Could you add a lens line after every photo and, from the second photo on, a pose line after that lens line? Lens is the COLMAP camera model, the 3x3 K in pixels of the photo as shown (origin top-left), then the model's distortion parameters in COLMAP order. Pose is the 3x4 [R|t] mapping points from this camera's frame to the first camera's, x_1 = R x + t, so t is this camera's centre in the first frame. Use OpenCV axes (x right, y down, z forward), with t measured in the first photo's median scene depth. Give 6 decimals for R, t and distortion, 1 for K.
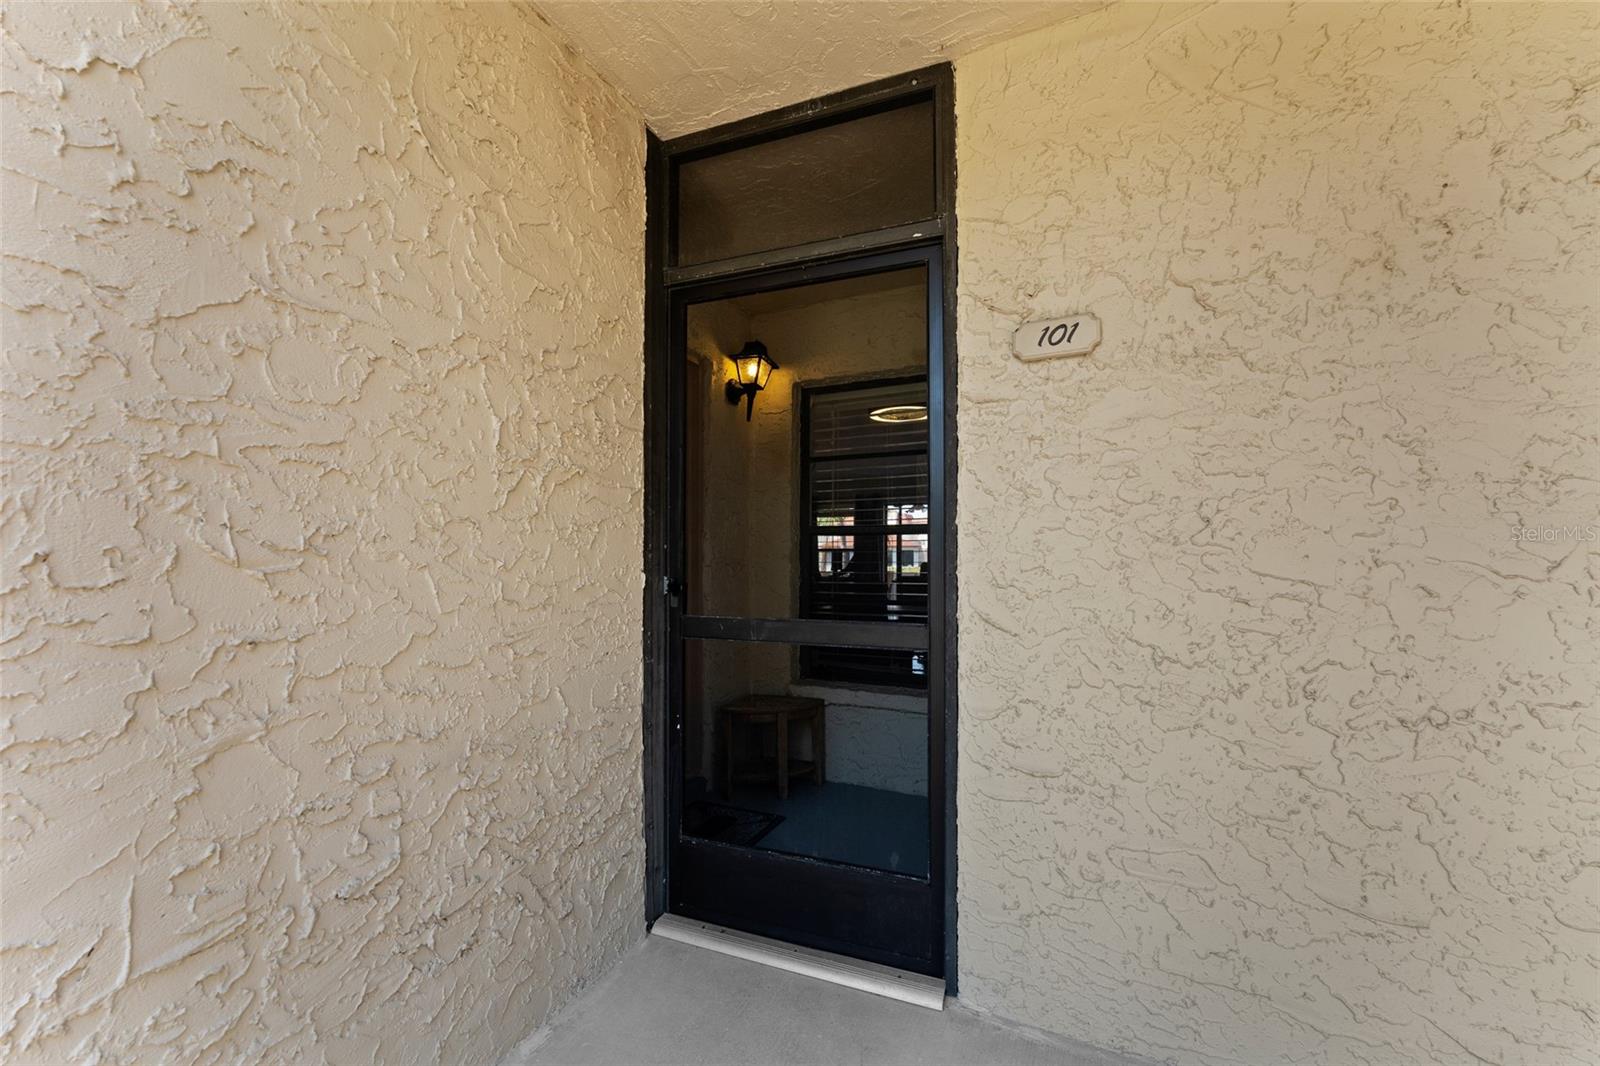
lens RADIAL K [[664.0, 0, 799.0], [0, 664.0, 517.9], [0, 0, 1]] dist [0.001038, 0.000000]
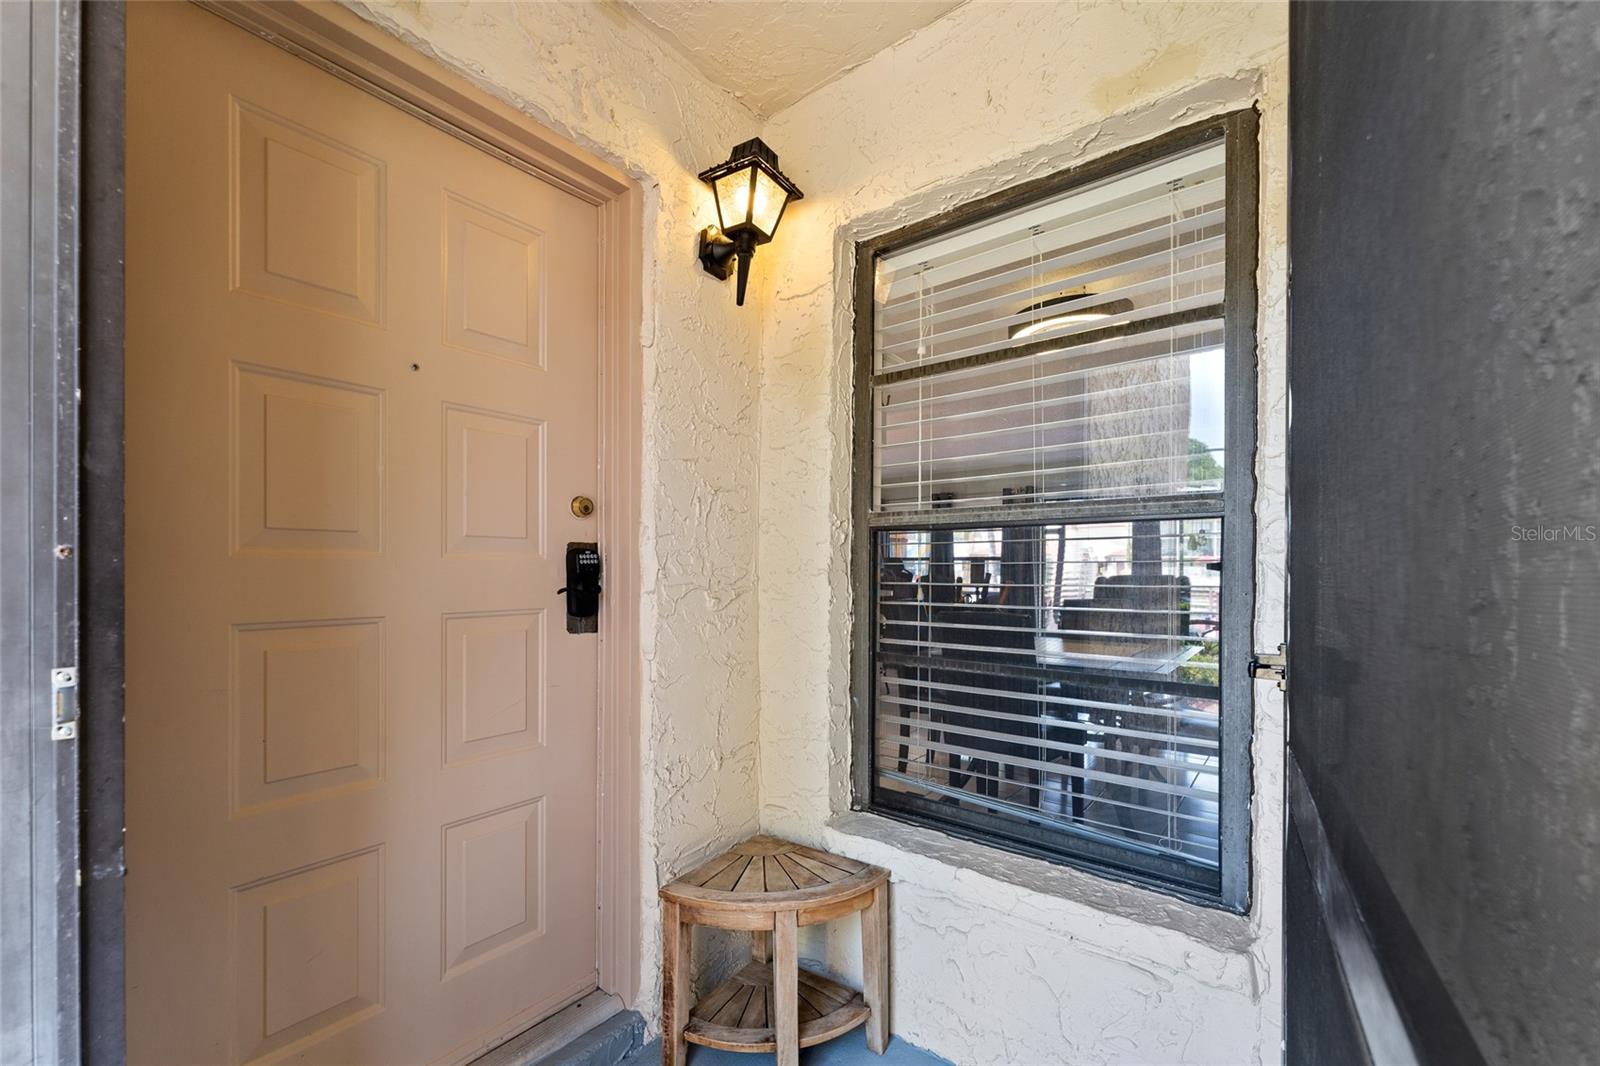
lens RADIAL K [[642.4, 0, 786.4], [0, 642.4, 554.5], [0, 0, 1]] dist [0.002292, 0.000194]
pose [[0.963926, -0.000031, -0.266171, 0.088130], [0.011863, 0.999011, 0.042845, 0.023193], [0.265906, -0.044457, 0.962973, 0.526595]]
